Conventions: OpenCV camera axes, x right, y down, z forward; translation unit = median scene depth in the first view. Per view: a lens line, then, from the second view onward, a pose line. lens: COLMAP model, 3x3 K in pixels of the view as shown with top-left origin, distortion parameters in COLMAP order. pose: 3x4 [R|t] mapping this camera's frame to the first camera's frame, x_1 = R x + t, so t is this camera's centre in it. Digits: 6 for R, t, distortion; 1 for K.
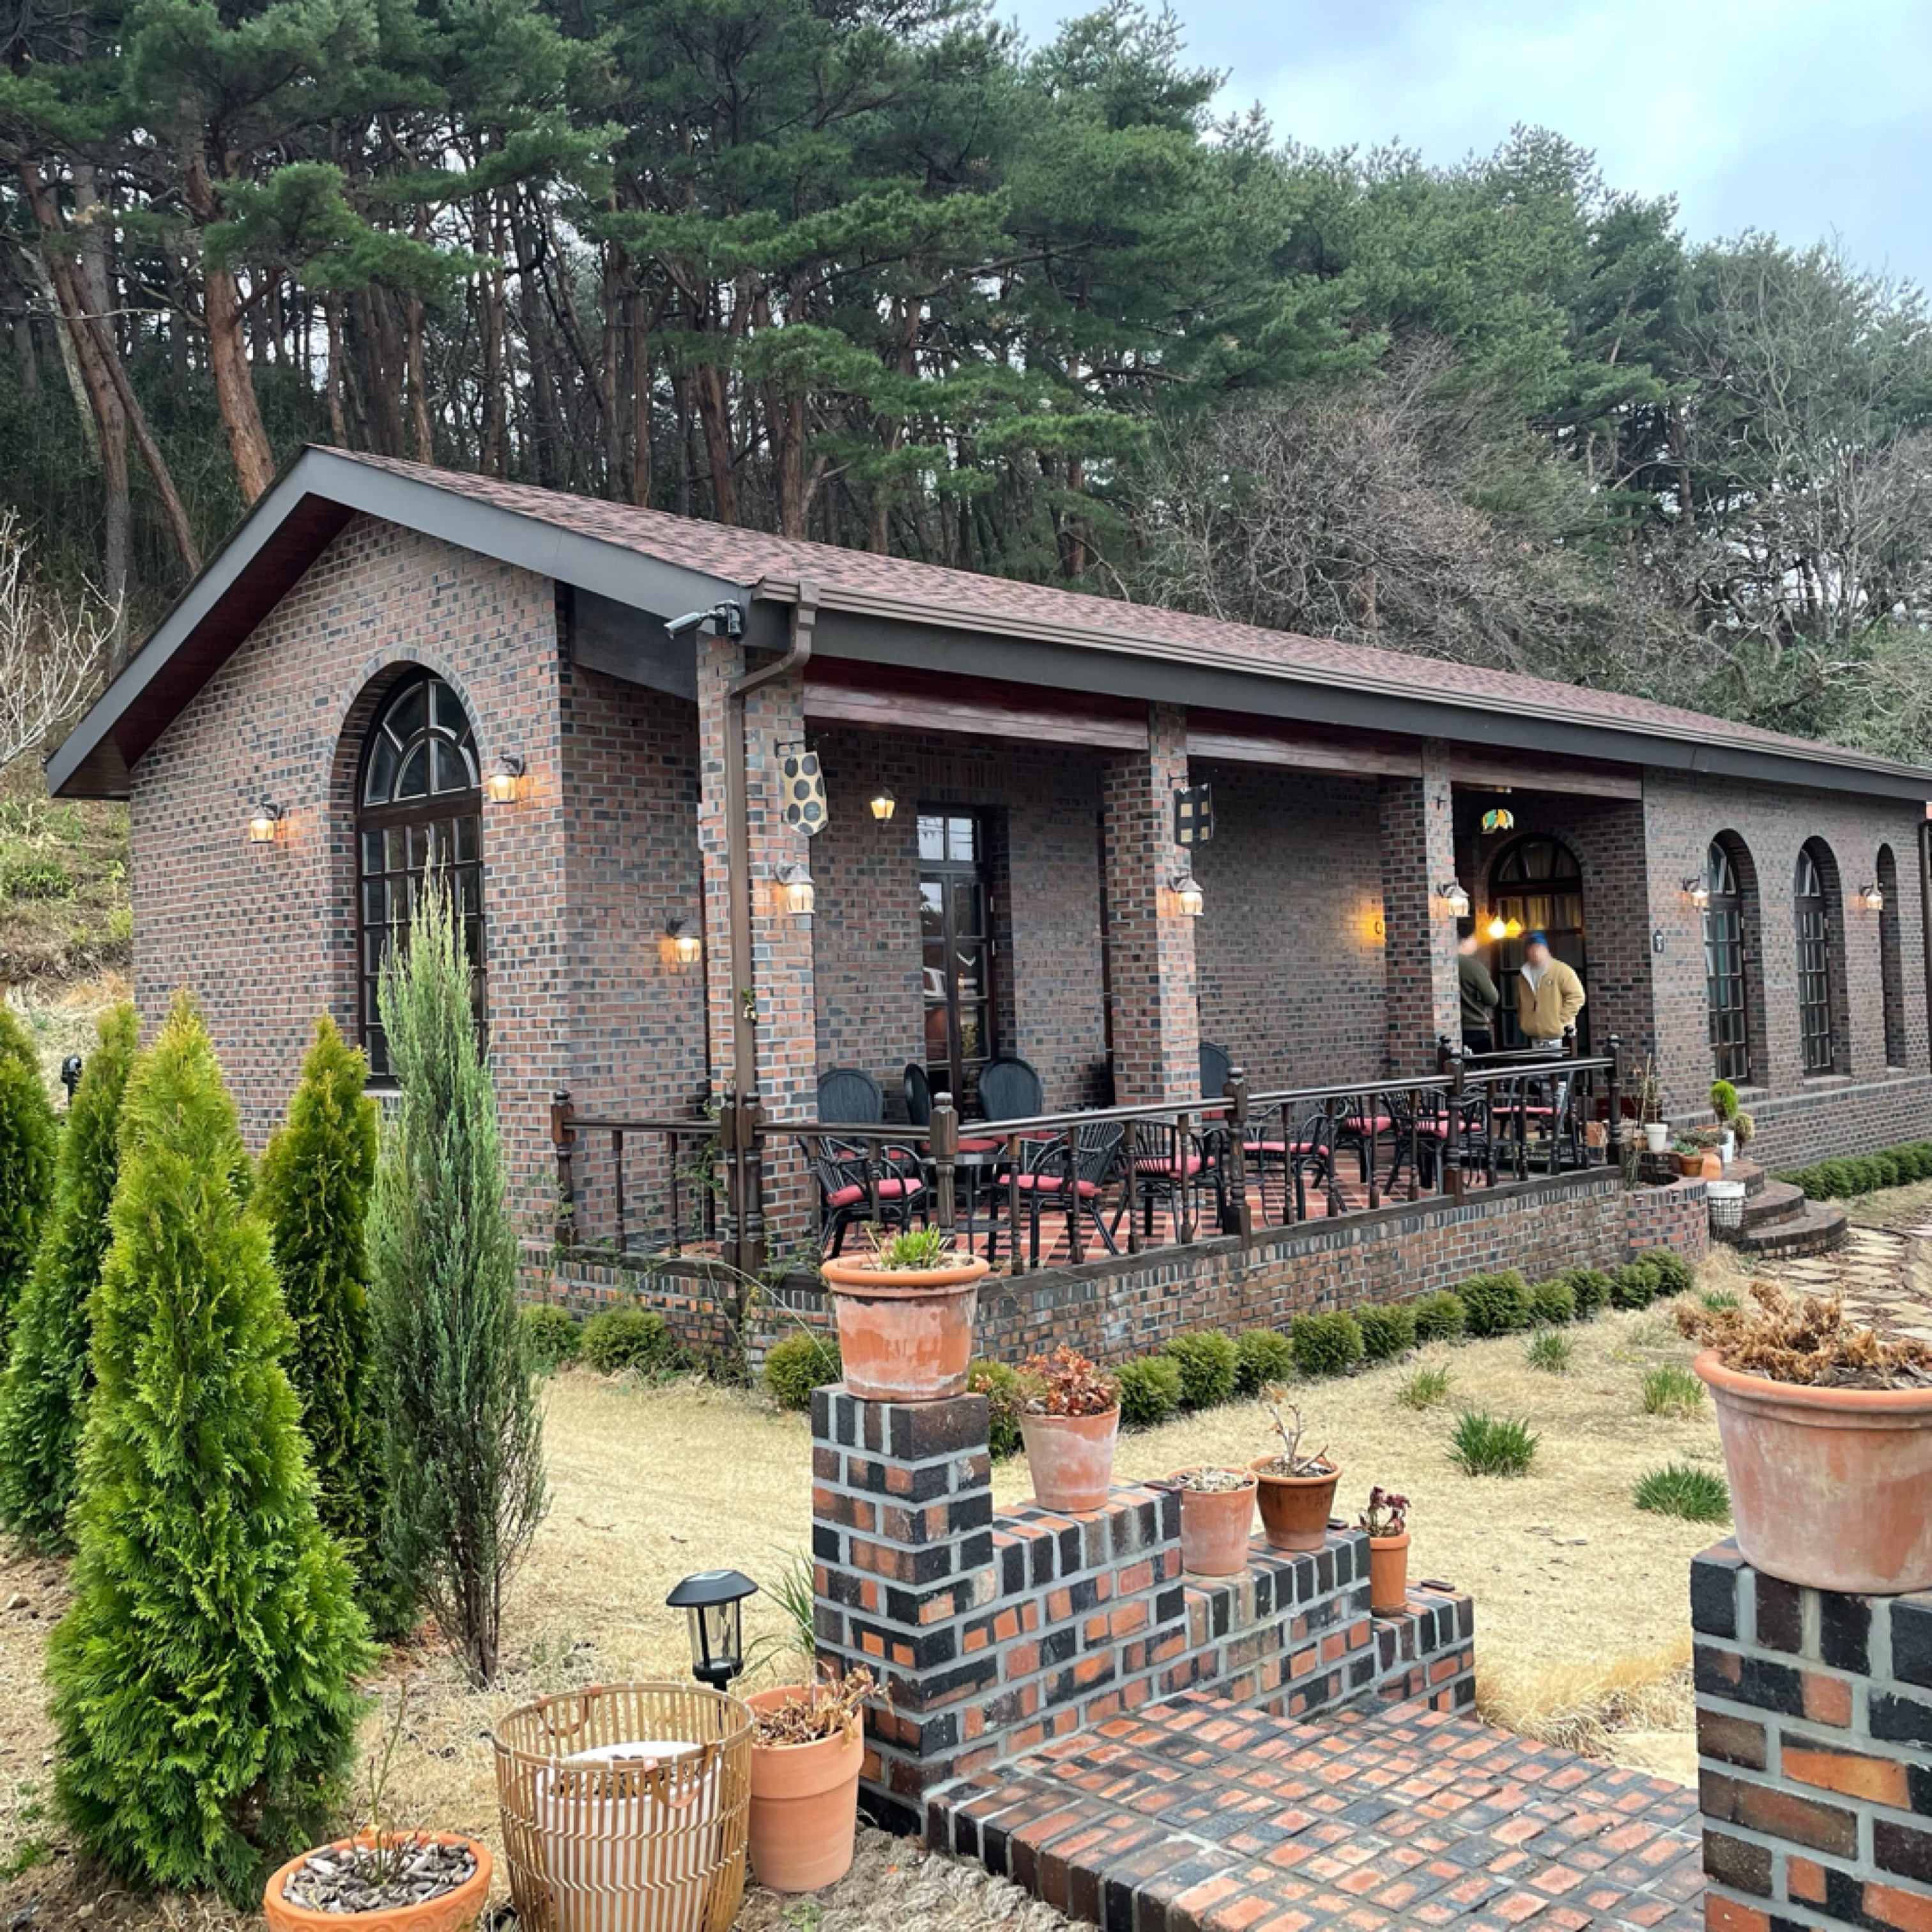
lens RADIAL K [[1937.8, 0, 988.9], [0, 1937.8, 966.6], [0, 0, 1]] dist [0.081213, -0.107281]
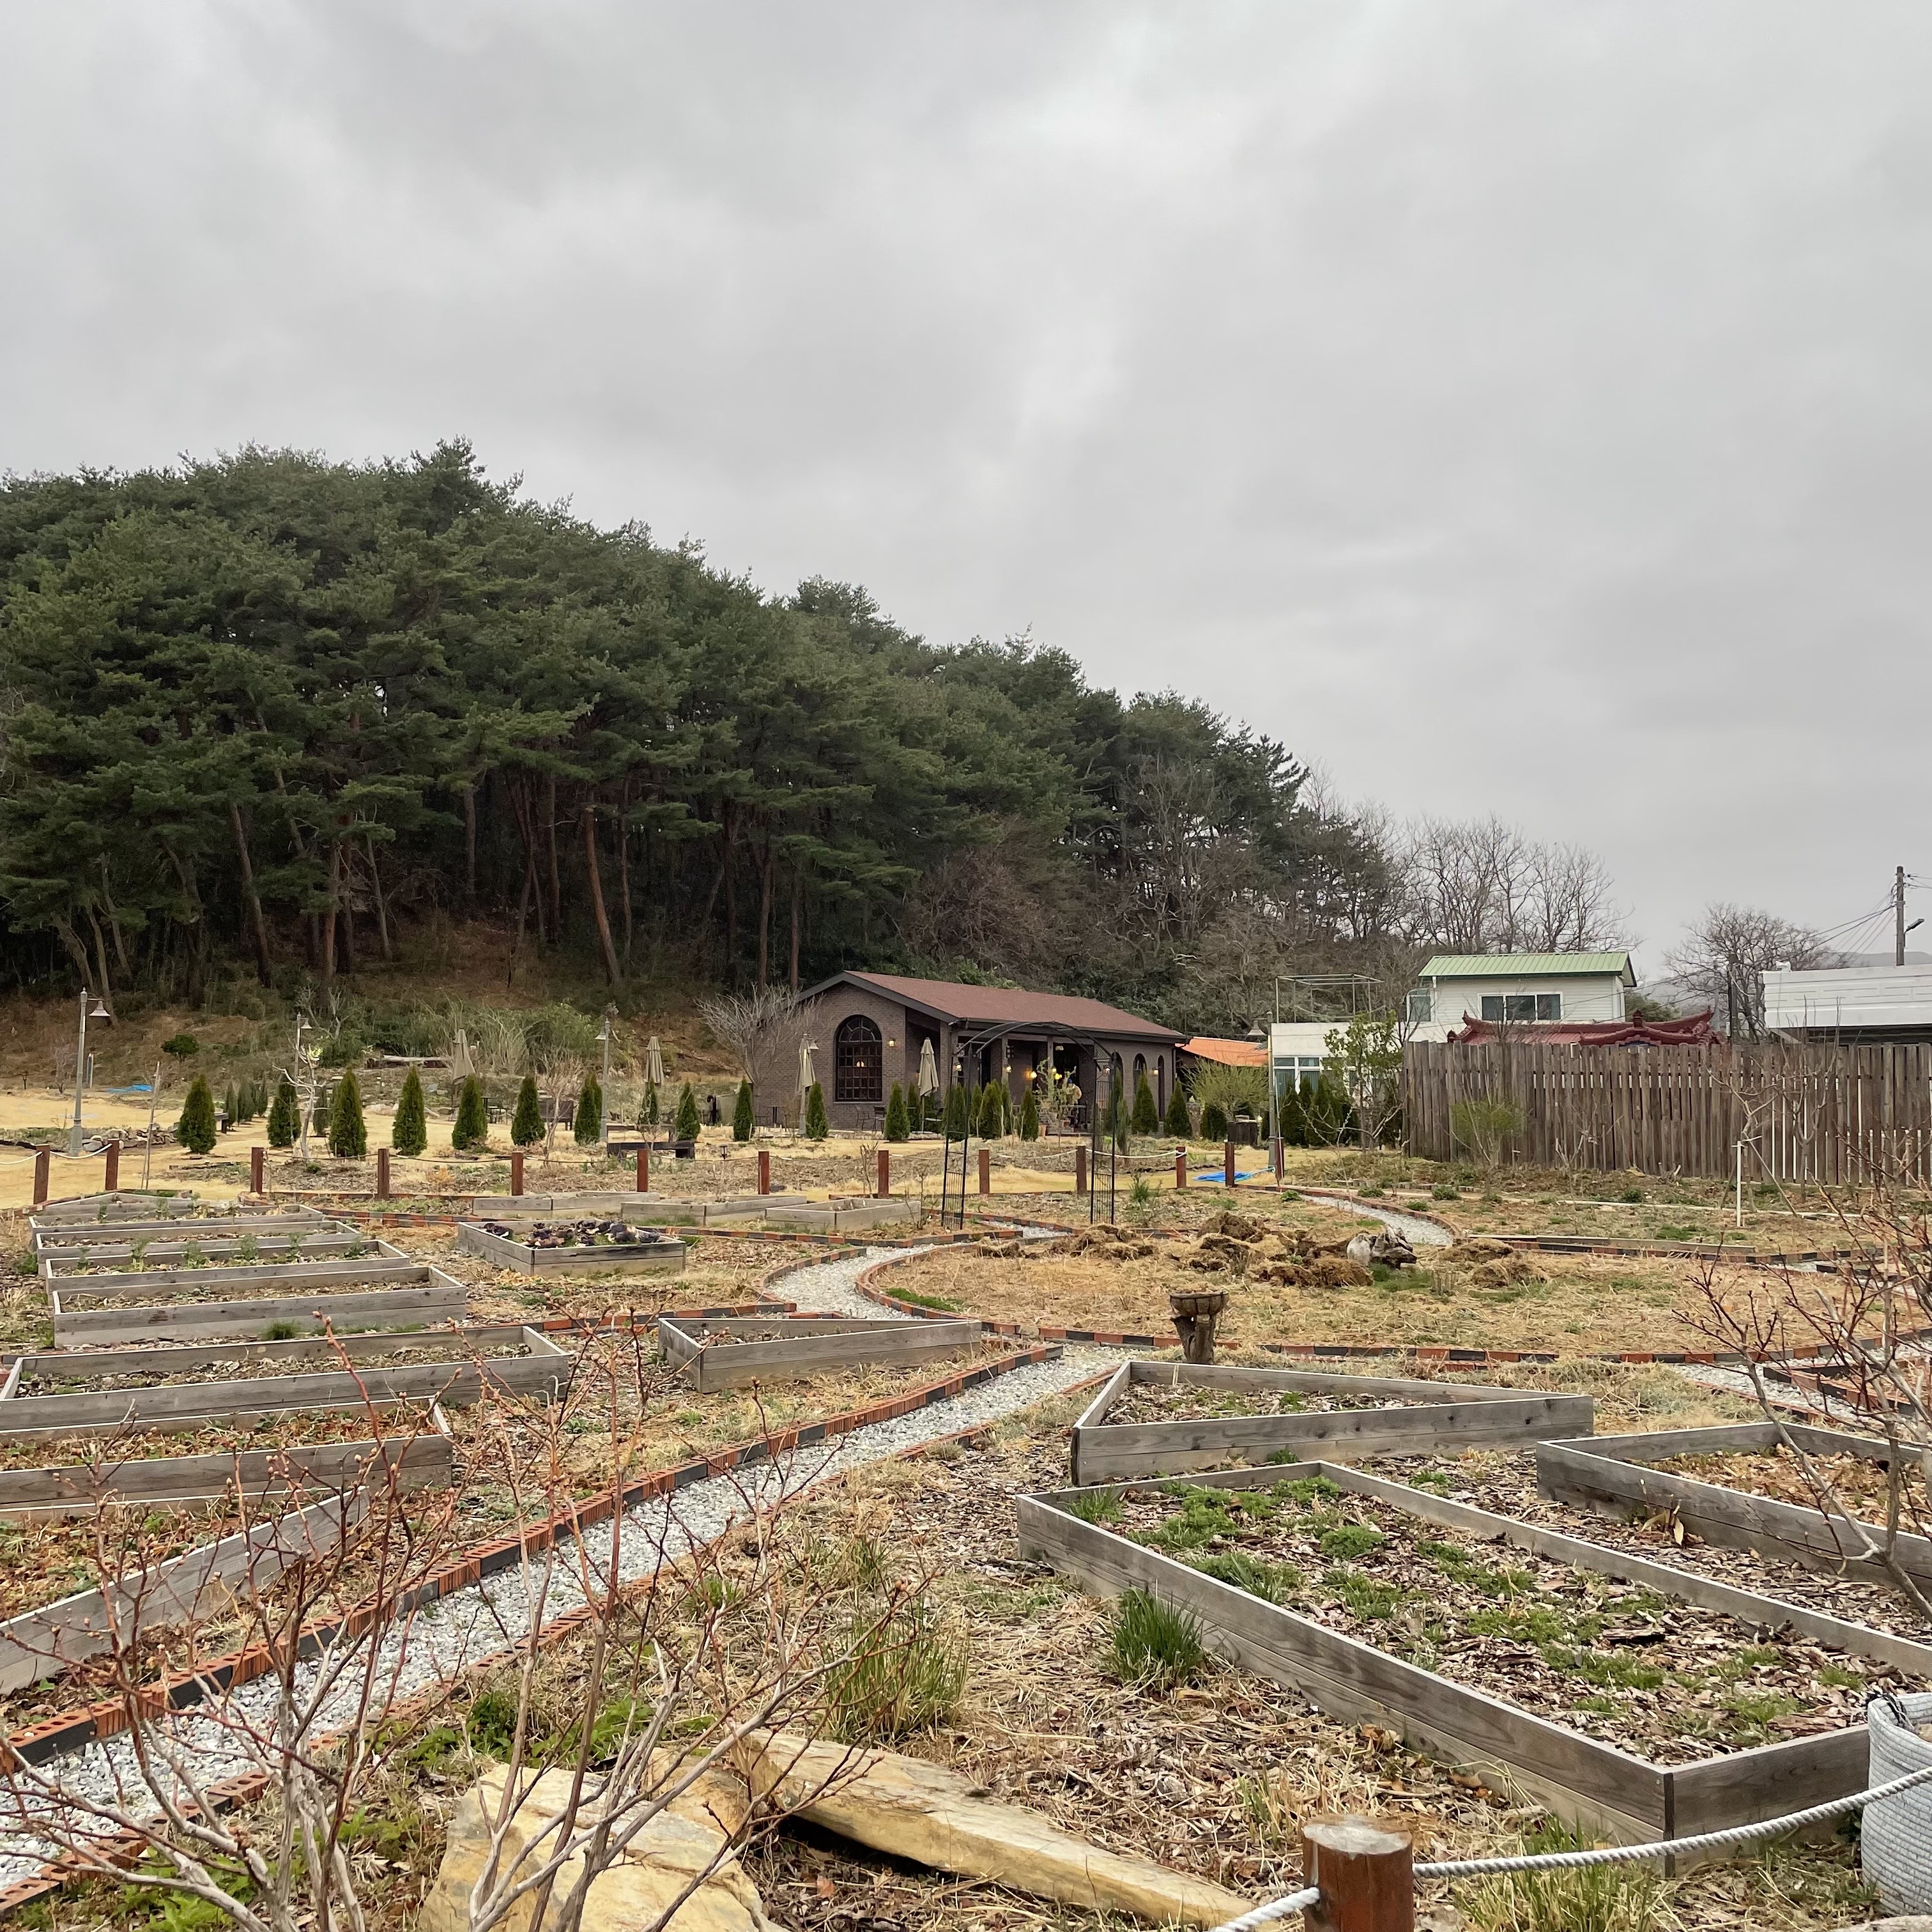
lens RADIAL K [[1937.8, 0, 988.9], [0, 1937.8, 966.6], [0, 0, 1]] dist [0.081213, -0.107281]
pose [[0.962532, 0.056973, 0.265117, -0.986713], [-0.040405, 0.996898, -0.067535, 0.031479], [-0.268142, 0.054292, 0.961848, -2.916813]]
